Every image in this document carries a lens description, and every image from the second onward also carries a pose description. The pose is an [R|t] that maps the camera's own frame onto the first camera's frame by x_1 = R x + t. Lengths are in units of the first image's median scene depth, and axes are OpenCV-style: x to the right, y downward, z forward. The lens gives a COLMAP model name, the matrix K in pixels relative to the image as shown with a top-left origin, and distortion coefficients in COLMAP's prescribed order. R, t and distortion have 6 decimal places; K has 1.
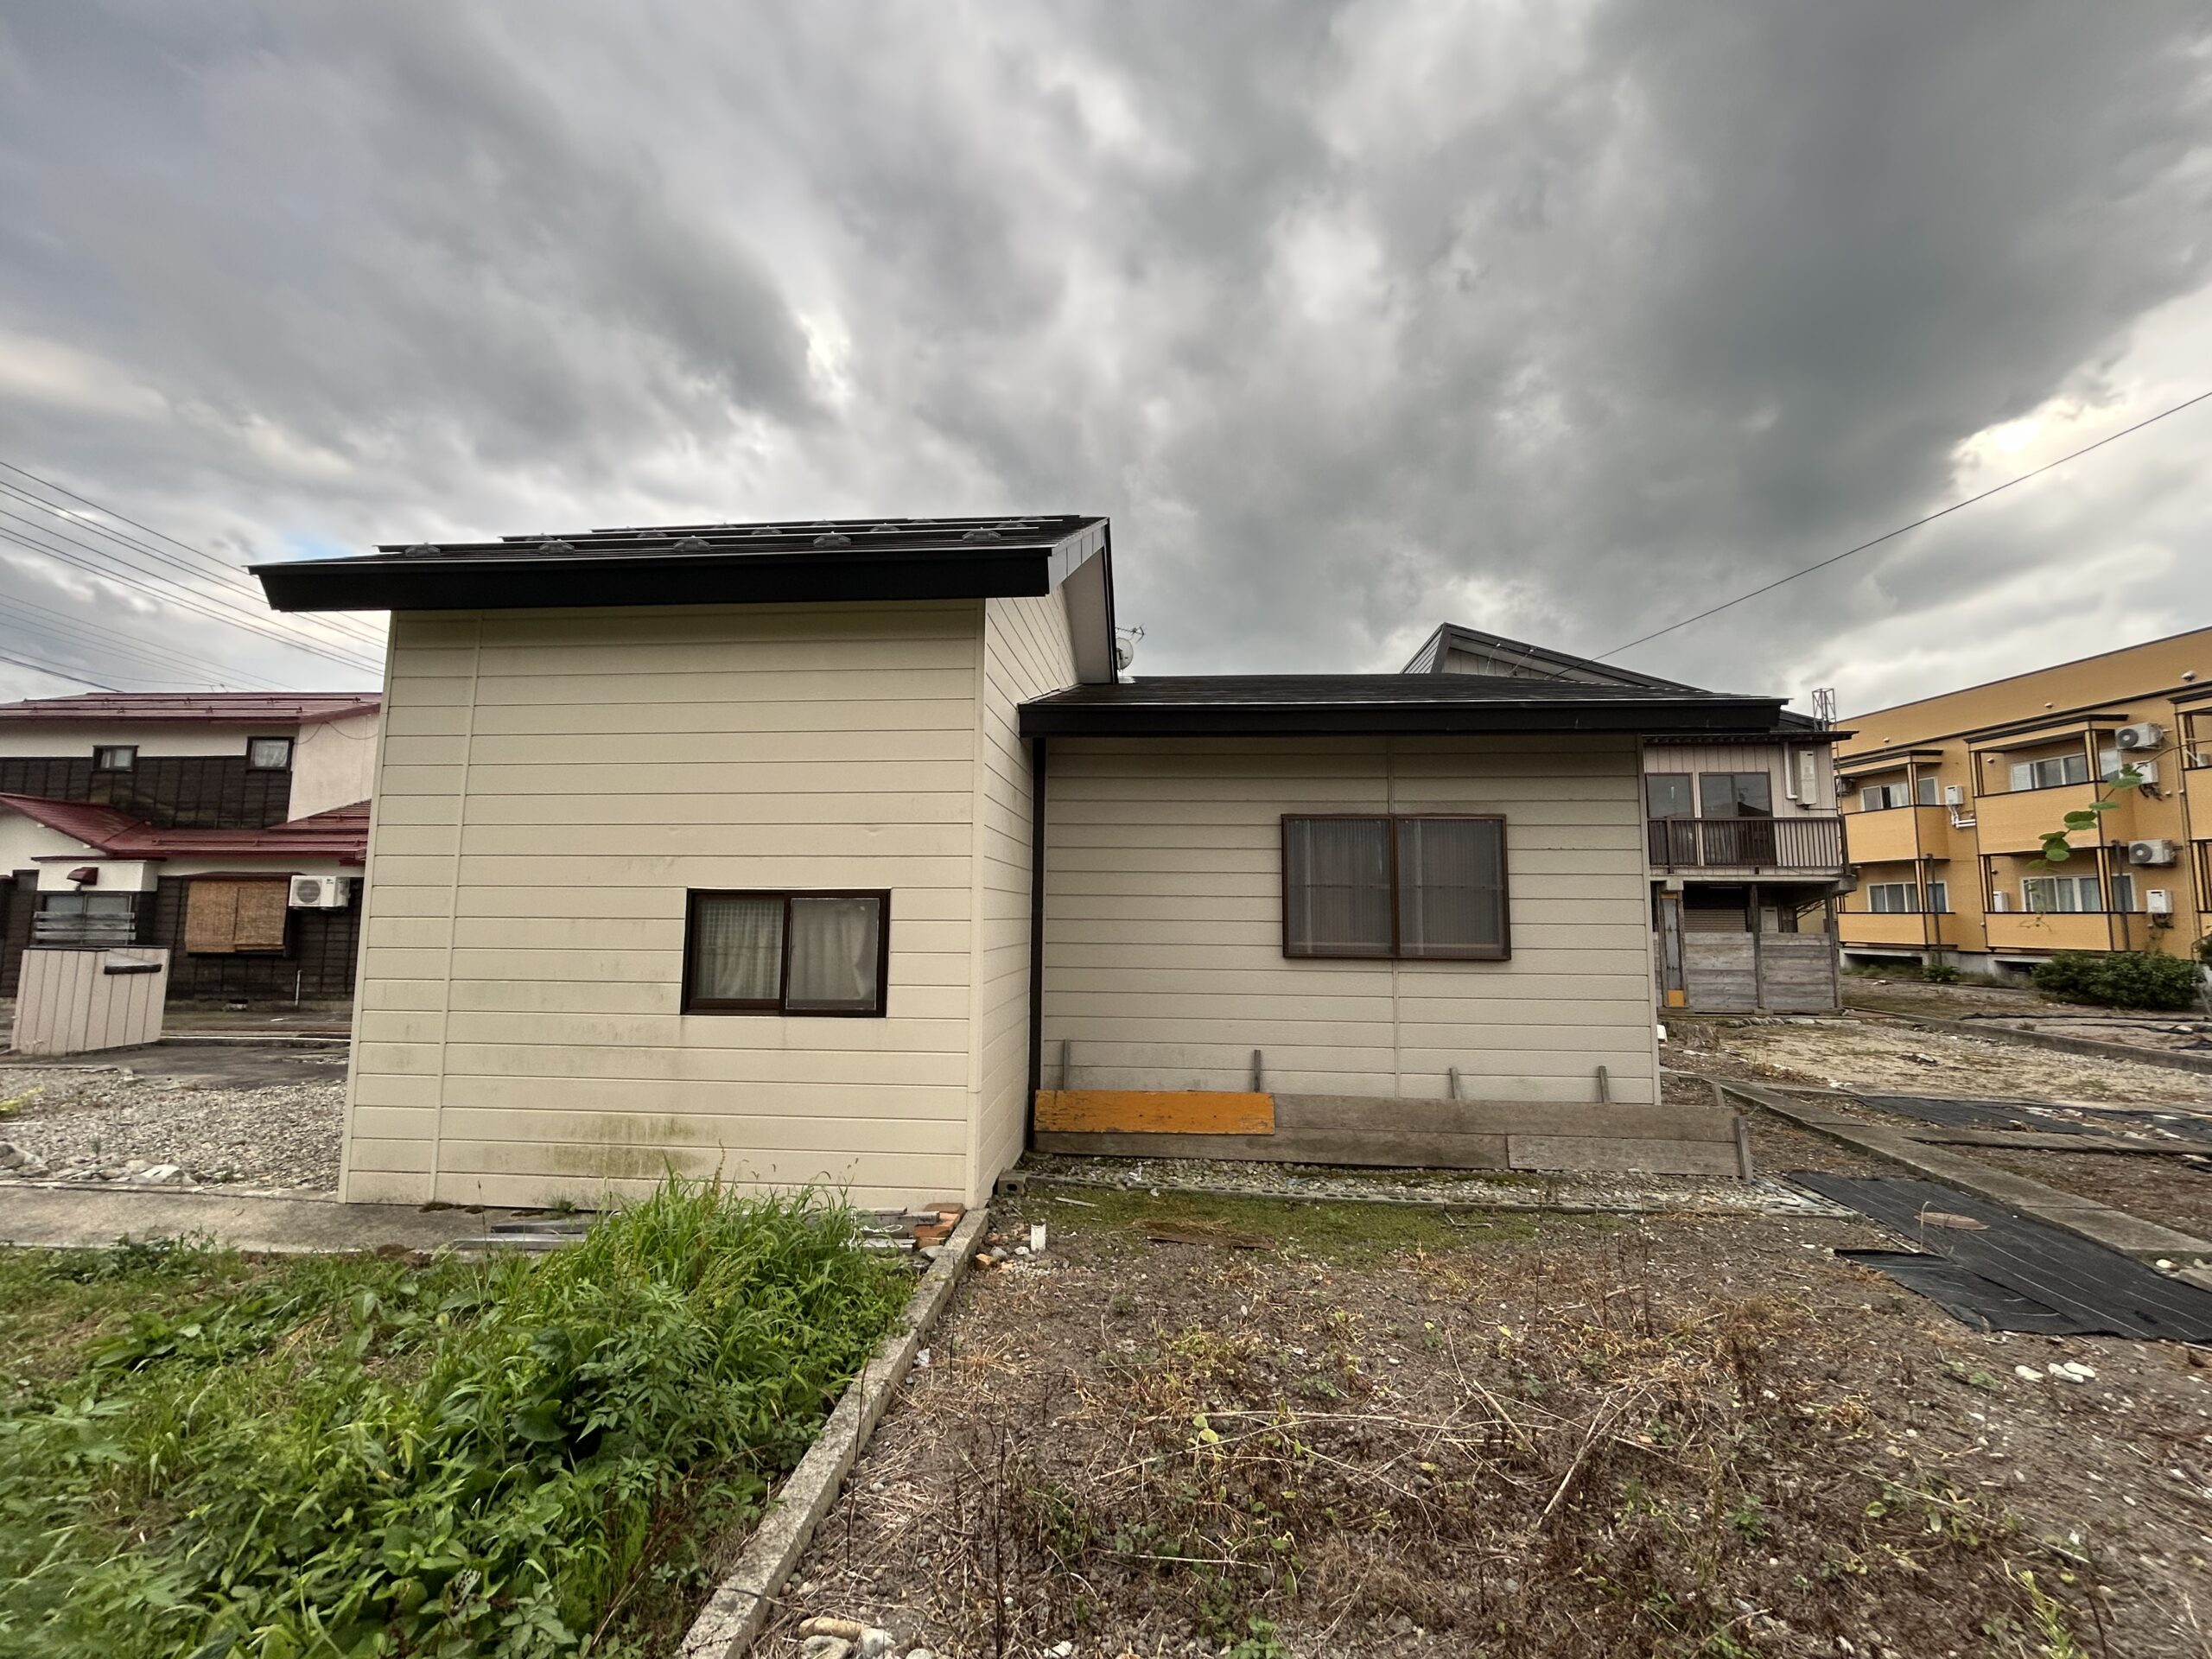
lens RADIAL K [[889.1, 0, 1103.0], [0, 889.1, 828.7], [0, 0, 1]] dist [0.013368, 0.000102]
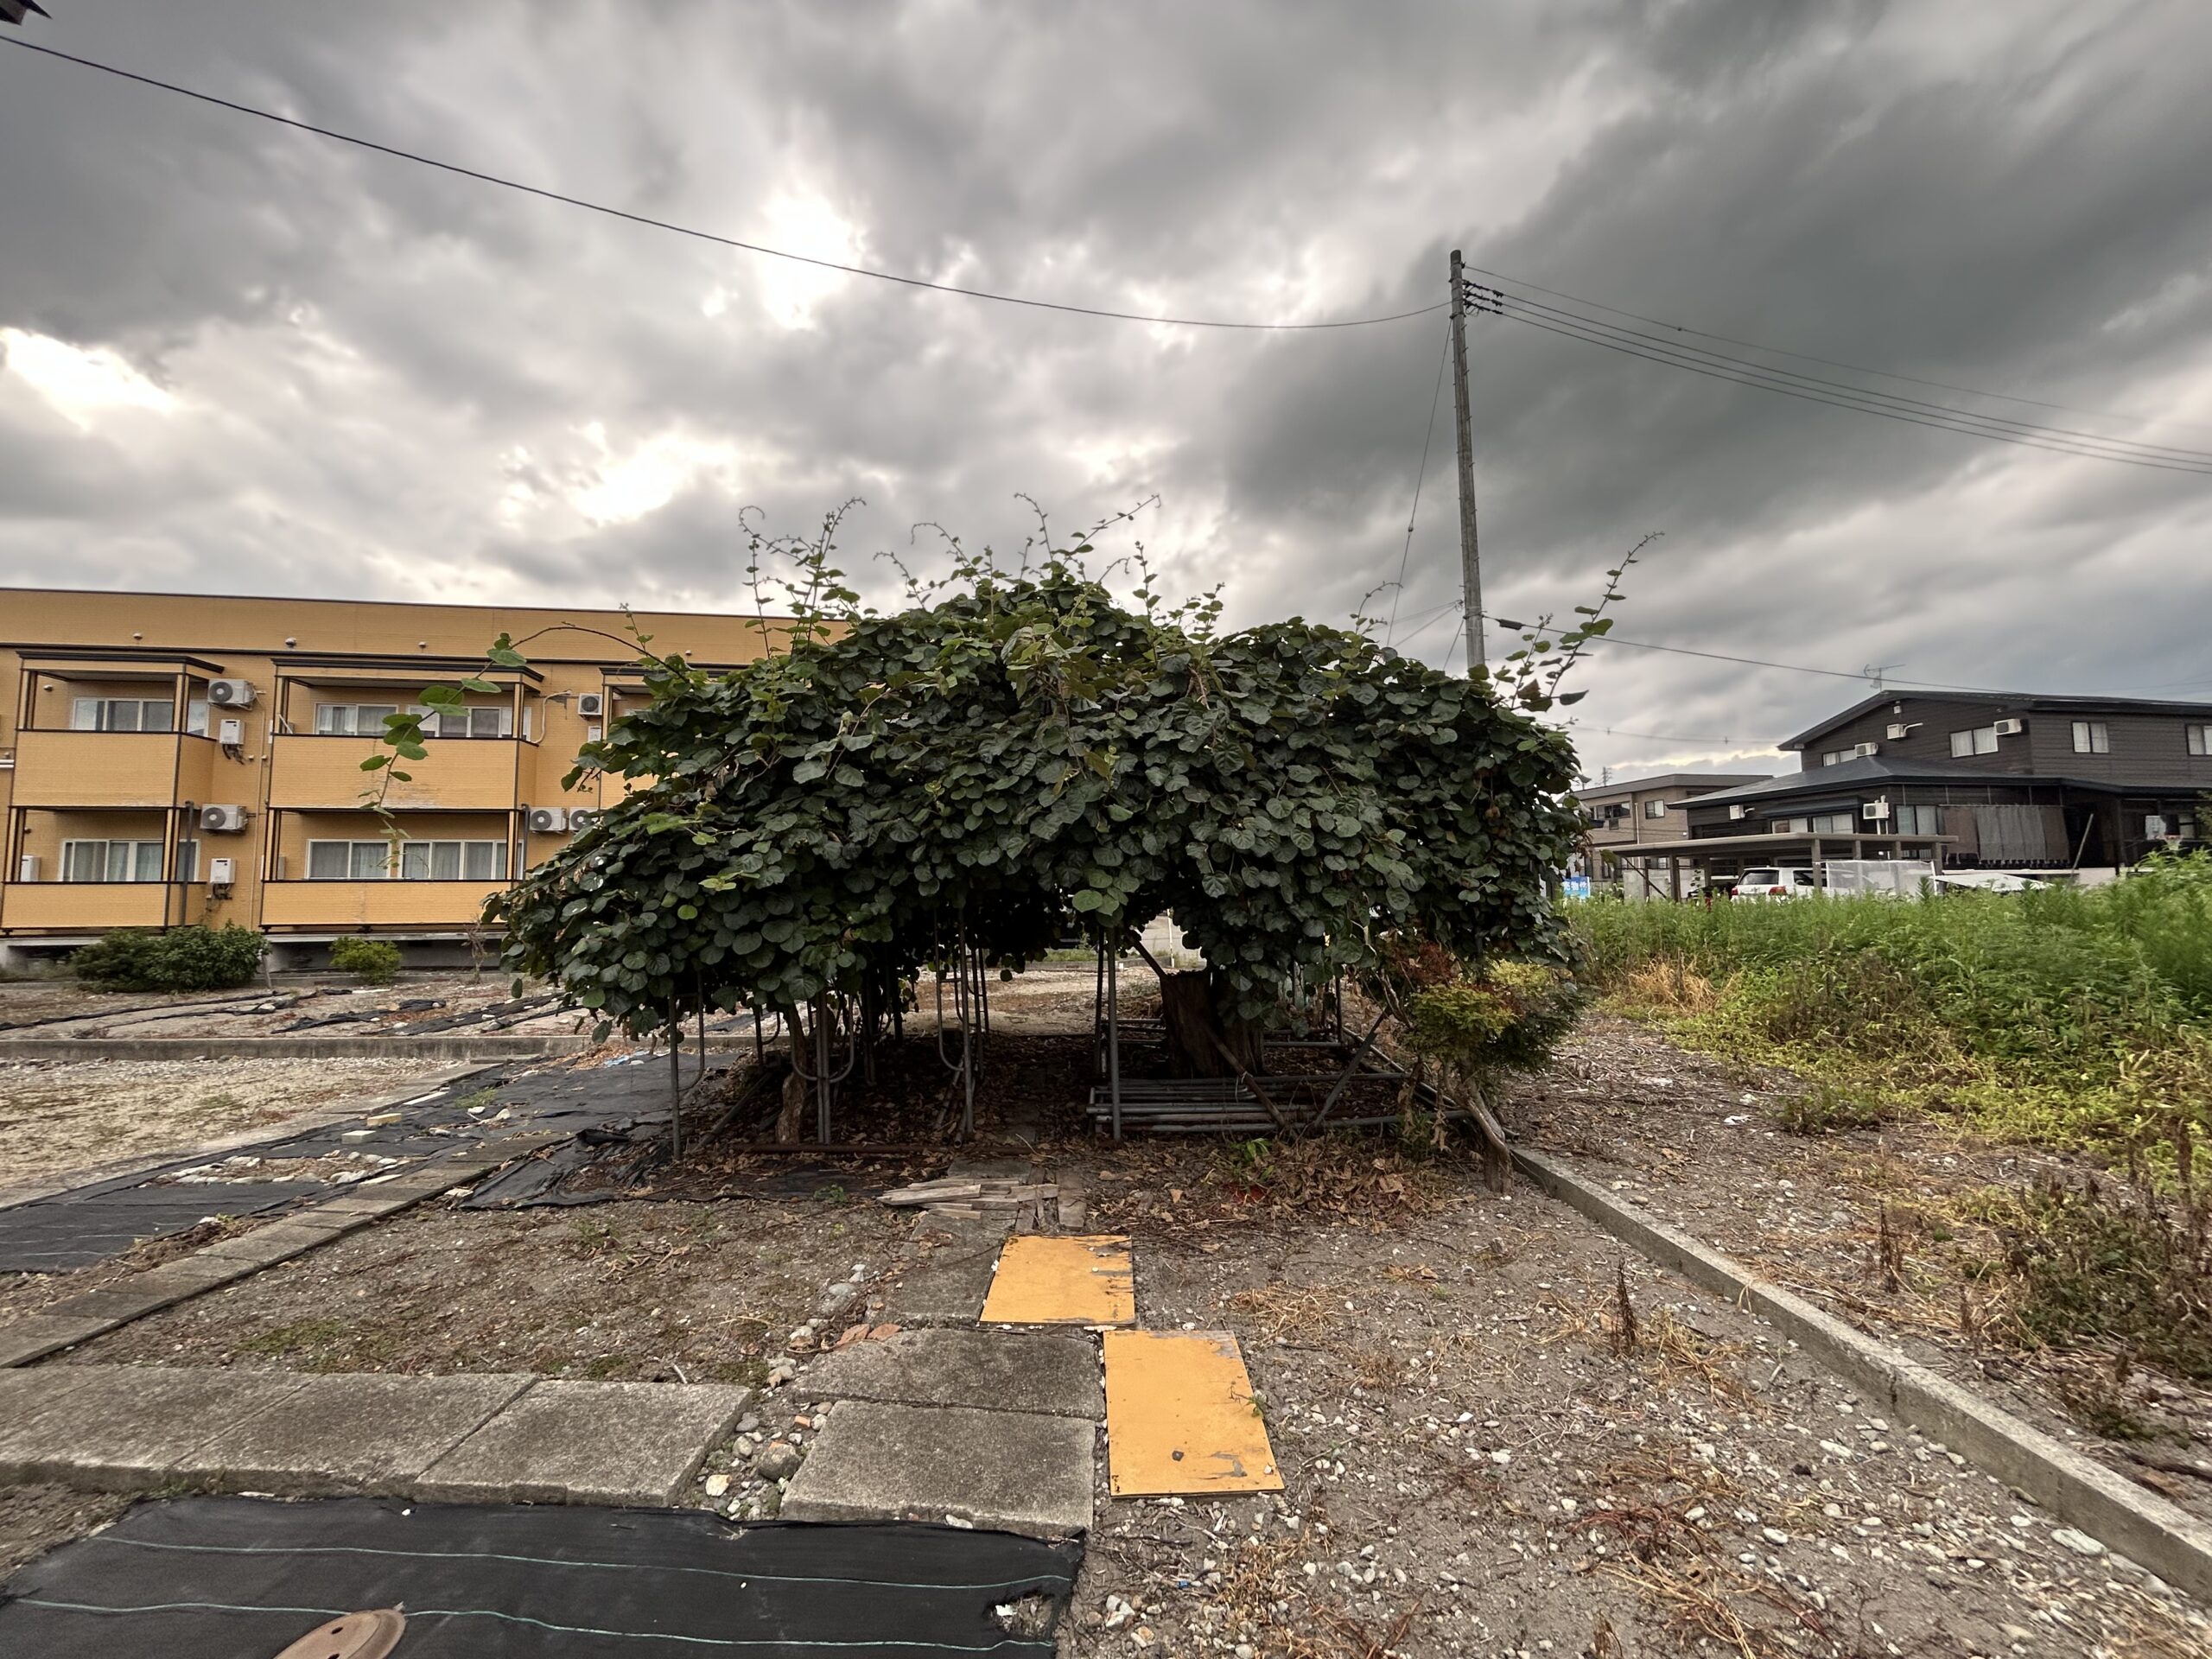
lens RADIAL K [[889.1, 0, 1090.9], [0, 889.1, 831.4], [0, 0, 1]] dist [0.013368, 0.000102]
pose [[-0.113931, 0.061761, 0.991567, 0.136217], [-0.091614, 0.993160, -0.072387, 0.024488], [-0.989256, -0.099089, -0.107494, 0.210306]]
